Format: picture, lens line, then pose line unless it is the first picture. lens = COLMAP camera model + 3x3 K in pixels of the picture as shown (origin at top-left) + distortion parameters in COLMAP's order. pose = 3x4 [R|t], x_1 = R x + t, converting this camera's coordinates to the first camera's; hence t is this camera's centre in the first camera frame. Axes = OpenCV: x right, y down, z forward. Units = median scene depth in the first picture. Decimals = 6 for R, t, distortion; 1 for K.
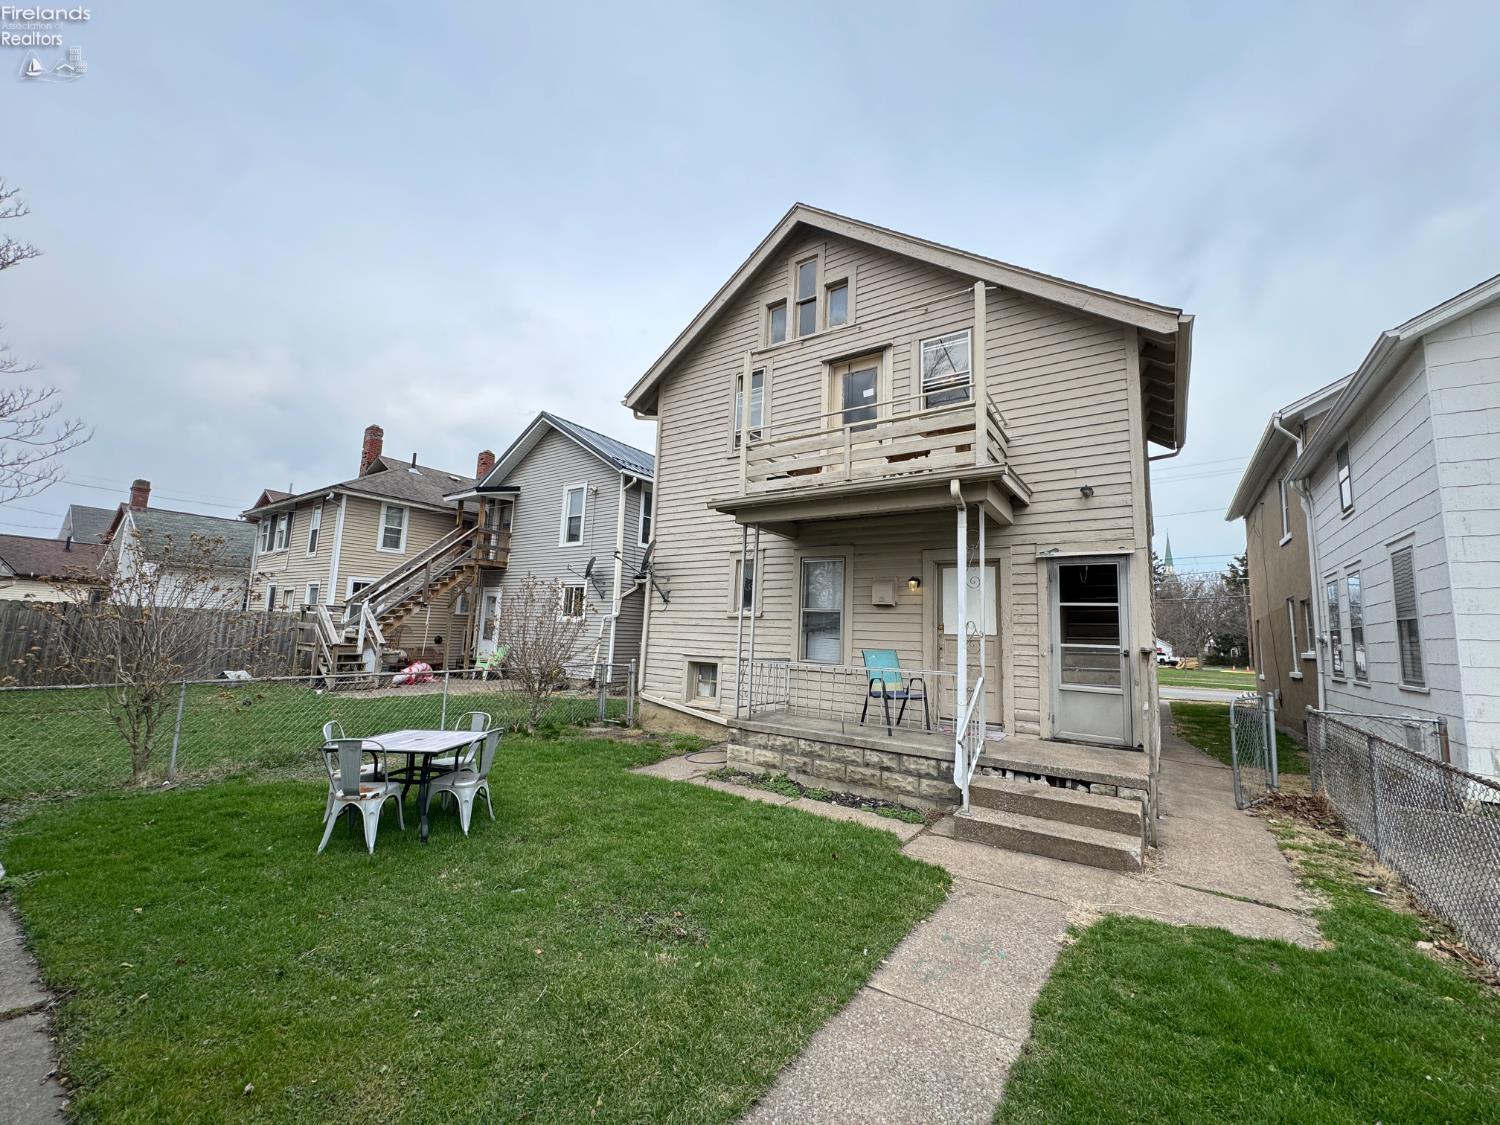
lens RADIAL K [[597.8, 0, 749.1], [0, 597.8, 563.6], [0, 0, 1]] dist [-0.000343, -0.000248]
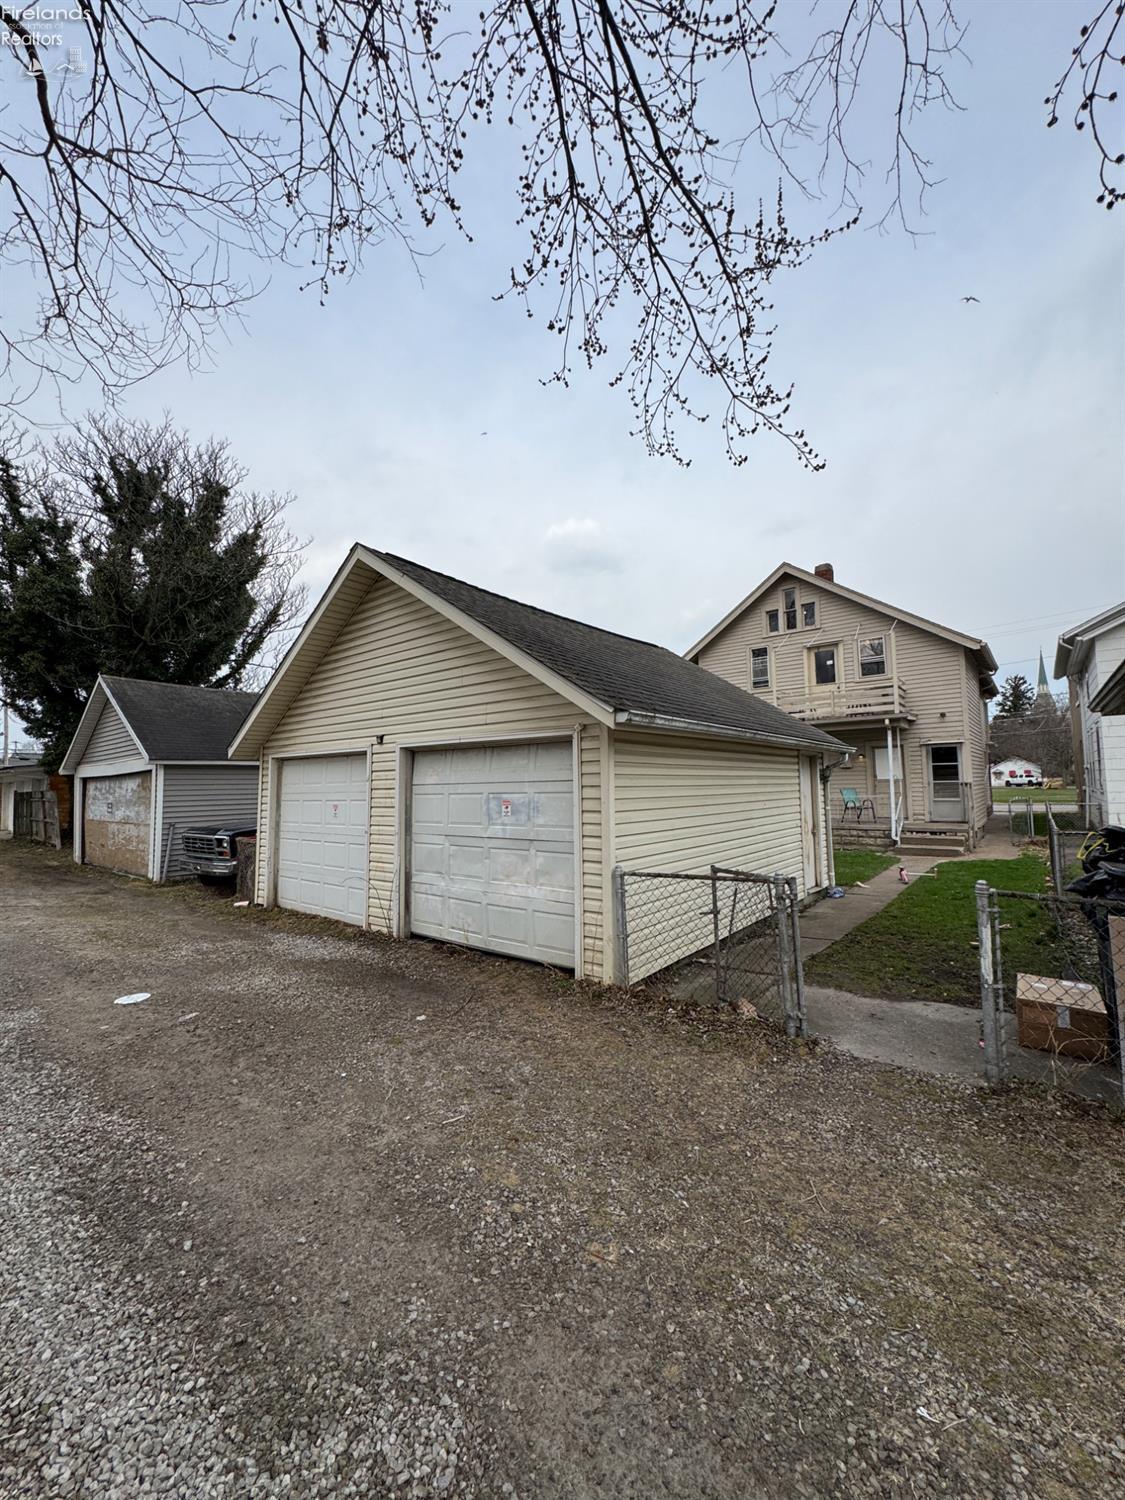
lens RADIAL K [[597.8, 0, 563.3], [0, 597.8, 748.0], [0, 0, 1]] dist [-0.000343, -0.000248]
pose [[0.995455, -0.065689, -0.068956, -0.723165], [0.069745, 0.995869, 0.058149, -0.224181], [0.064851, -0.062694, 0.995924, -1.366046]]
